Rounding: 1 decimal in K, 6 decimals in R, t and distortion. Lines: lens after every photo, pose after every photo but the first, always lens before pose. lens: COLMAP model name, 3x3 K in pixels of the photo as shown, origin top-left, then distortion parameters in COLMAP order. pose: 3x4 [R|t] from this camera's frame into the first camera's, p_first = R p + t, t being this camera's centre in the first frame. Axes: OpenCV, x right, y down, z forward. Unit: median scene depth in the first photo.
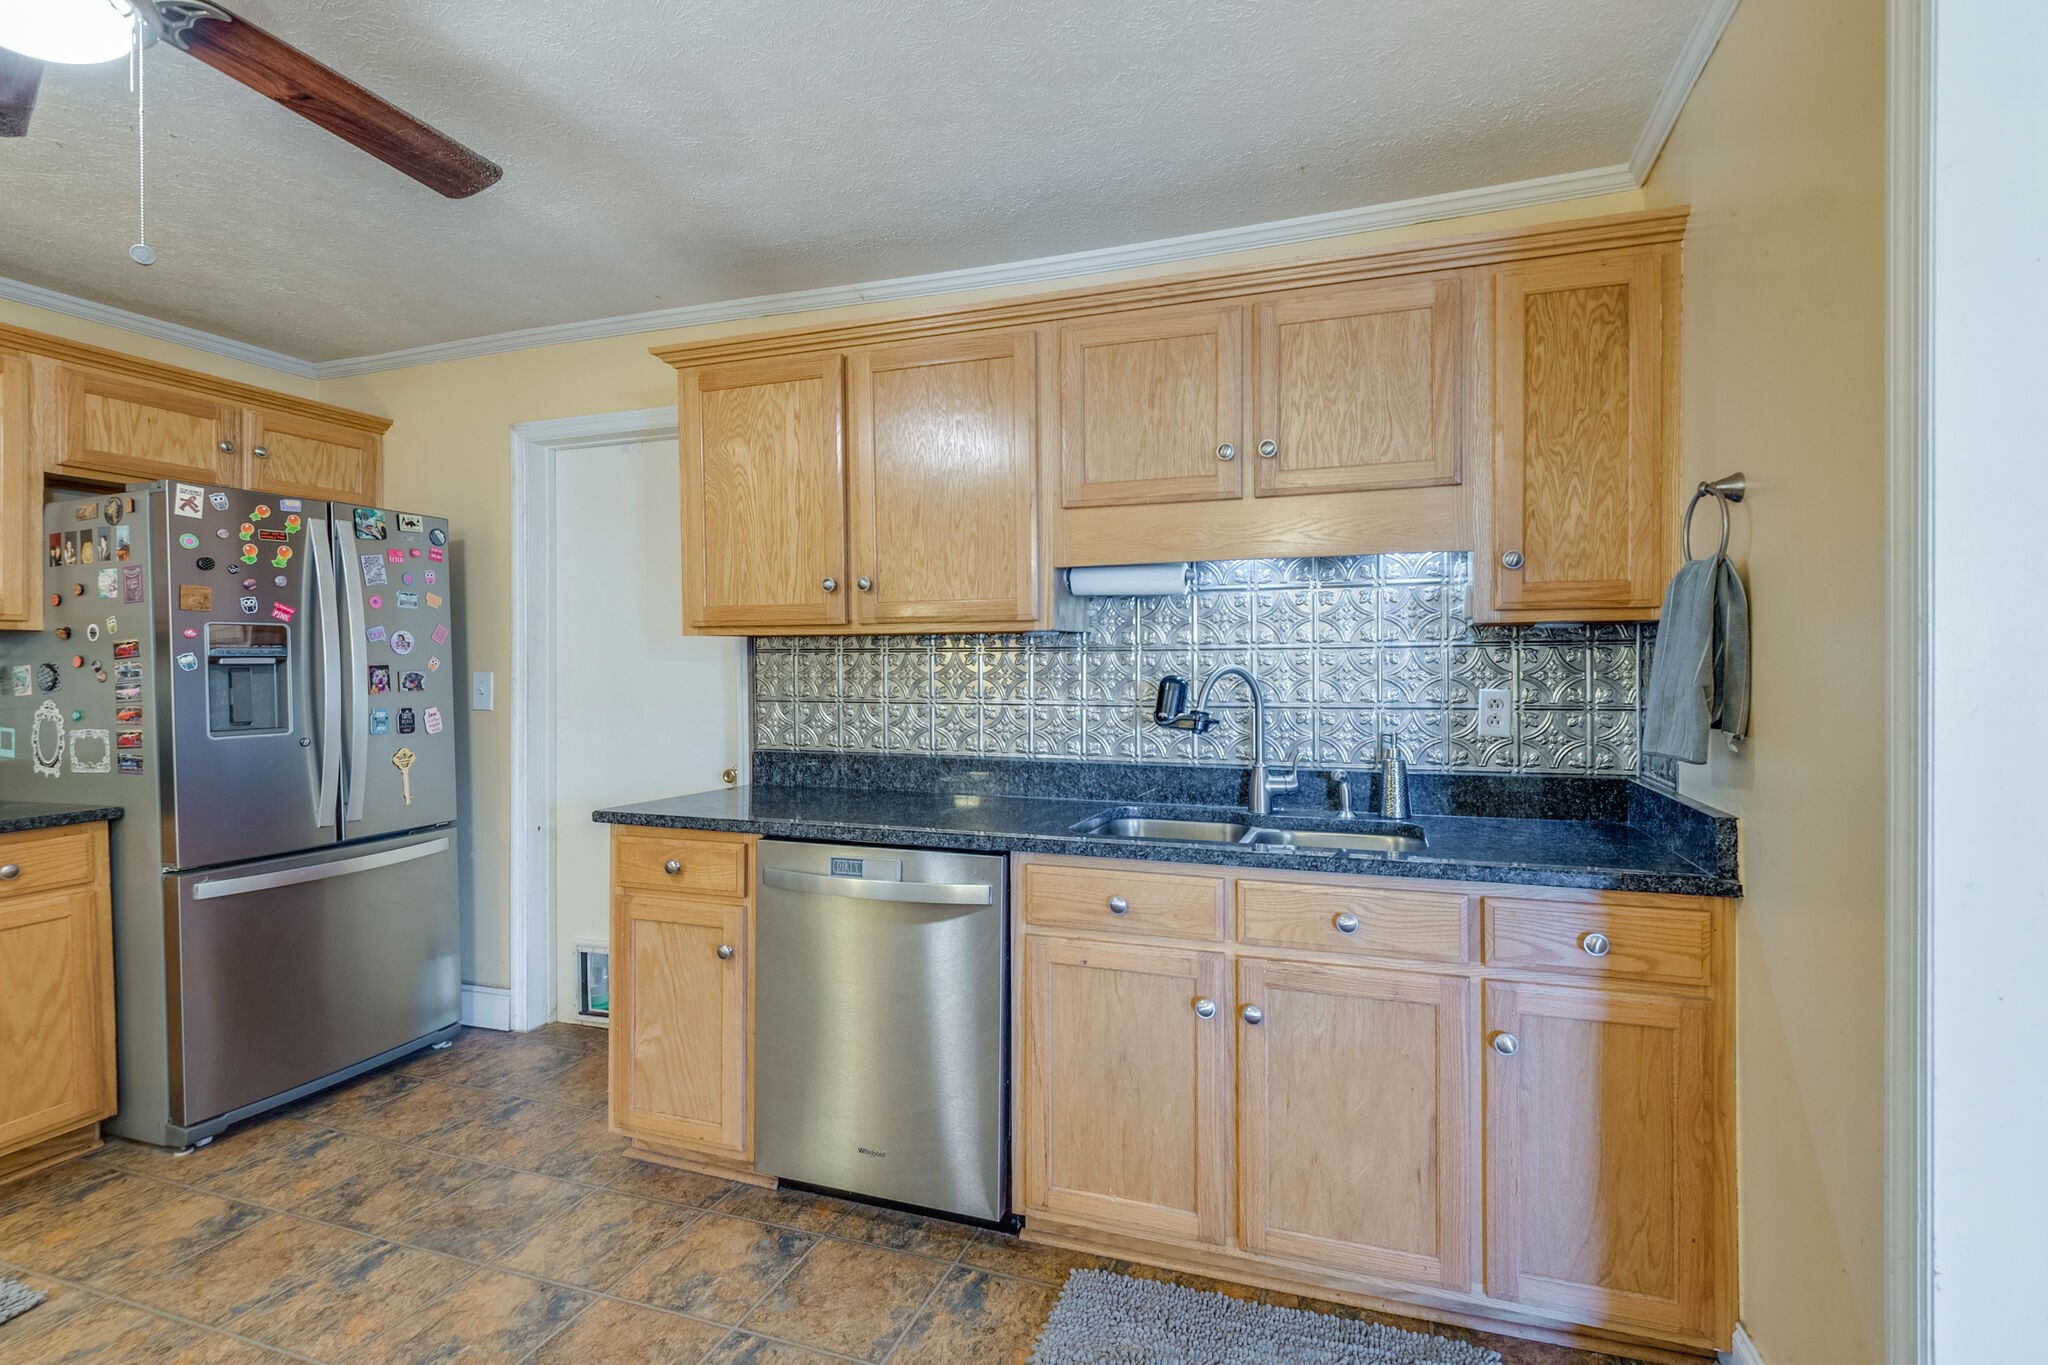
lens RADIAL K [[913.1, 0, 1036.3], [0, 913.1, 678.8], [0, 0, 1]] dist [0.000376, -0.000813]
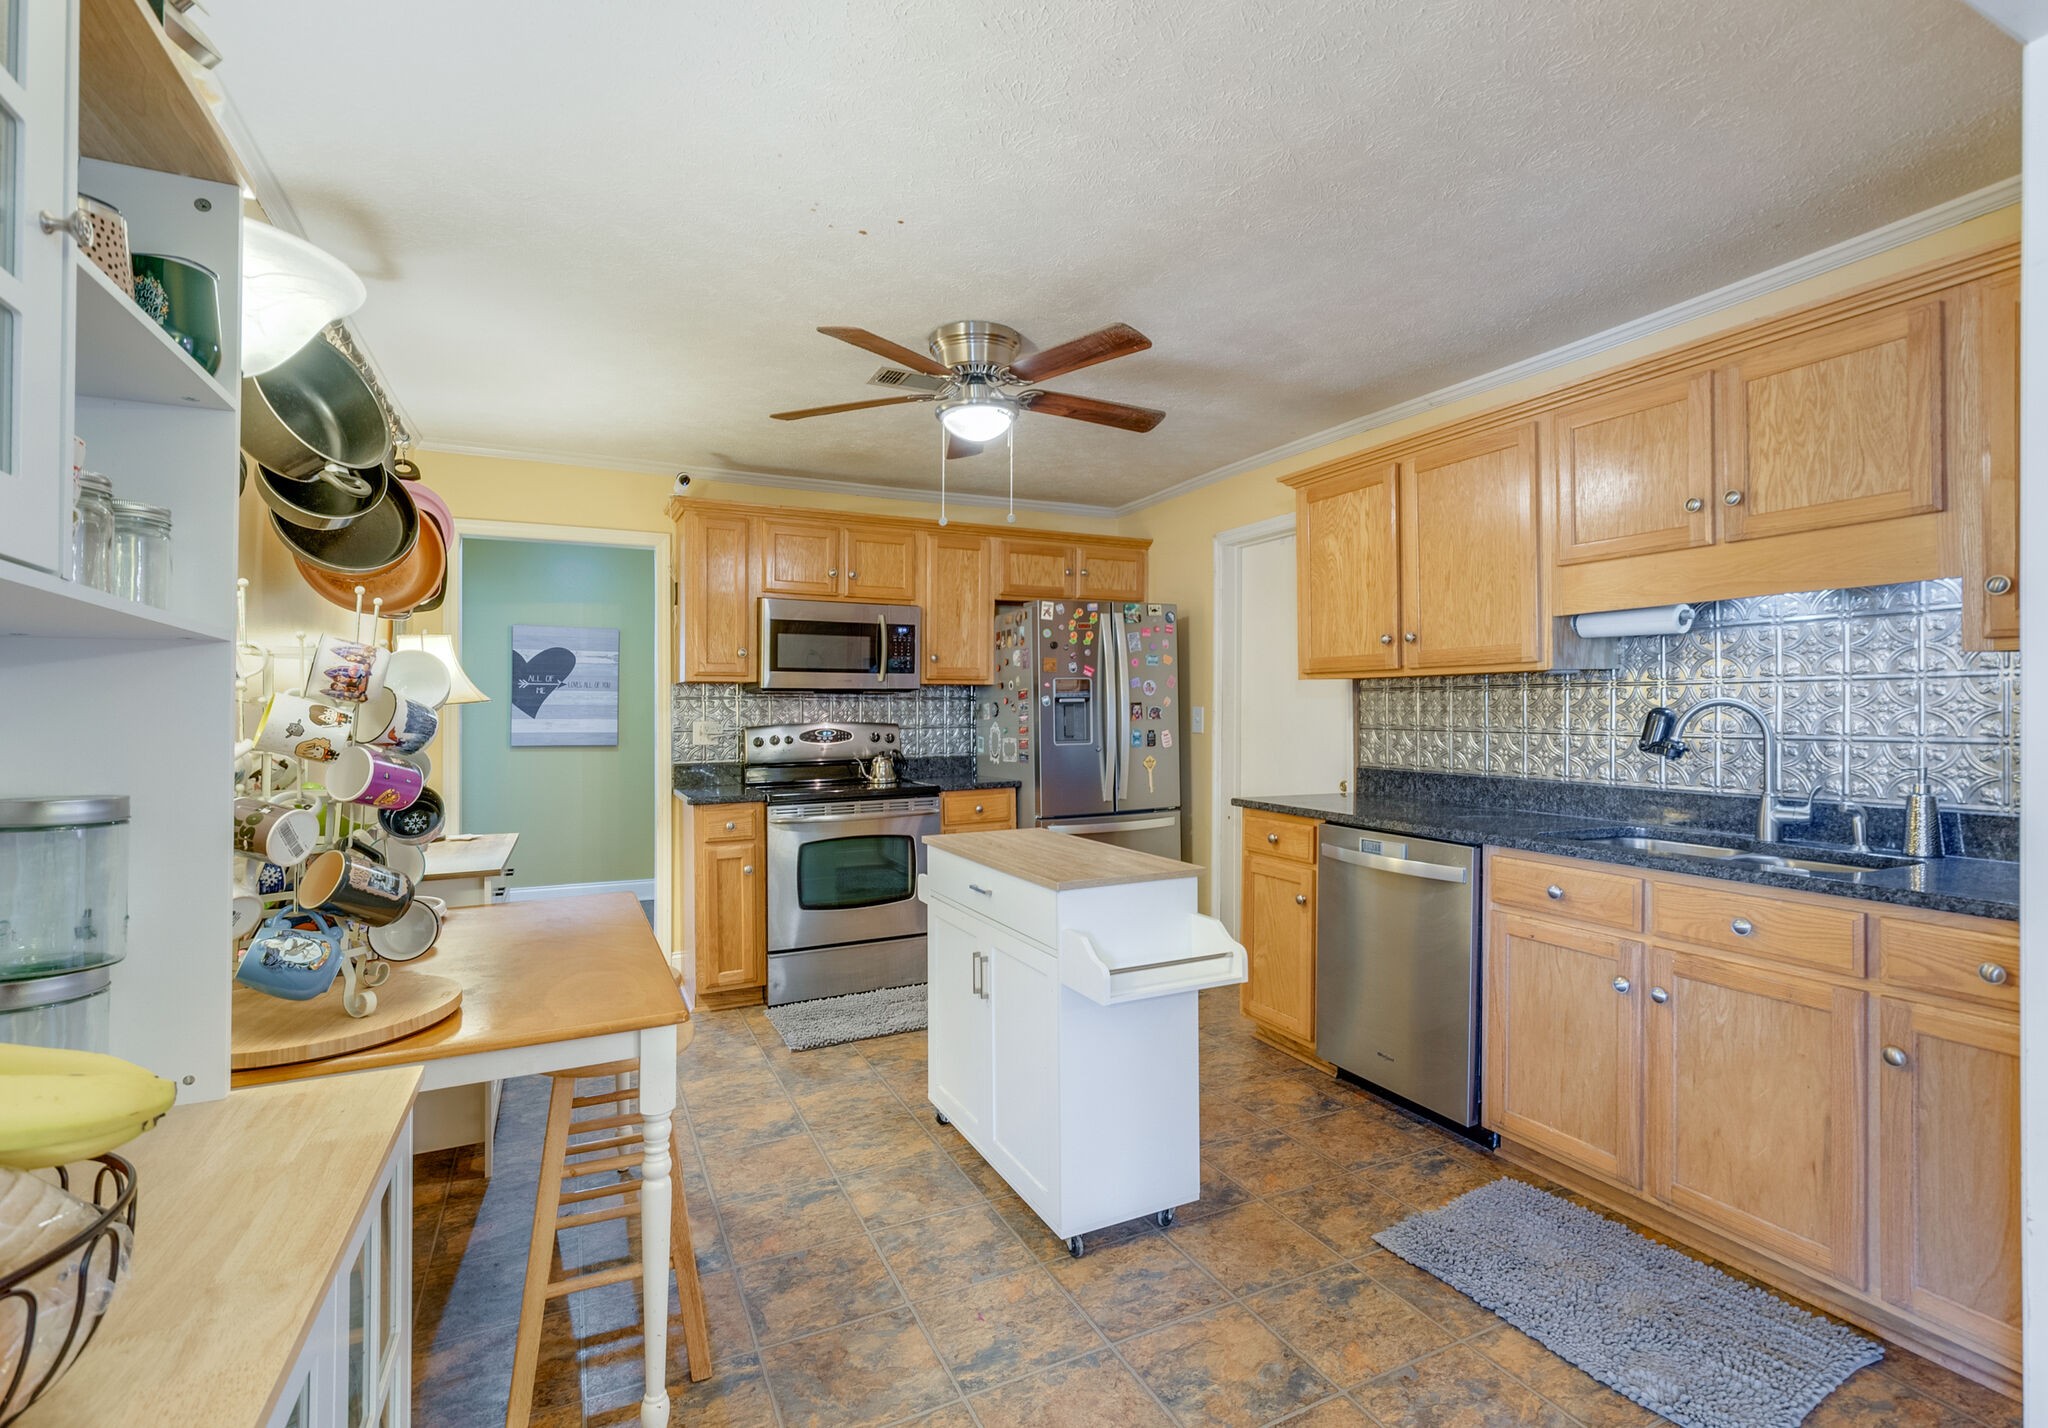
lens RADIAL K [[918.3, 0, 1024.4], [0, 918.3, 708.2], [0, 0, 1]] dist [0.000306, -0.000033]
pose [[0.687105, -0.000302, -0.726558, 0.421730], [-0.005754, 0.999966, -0.005857, 0.007690], [0.726535, 0.008206, 0.687080, -0.322127]]
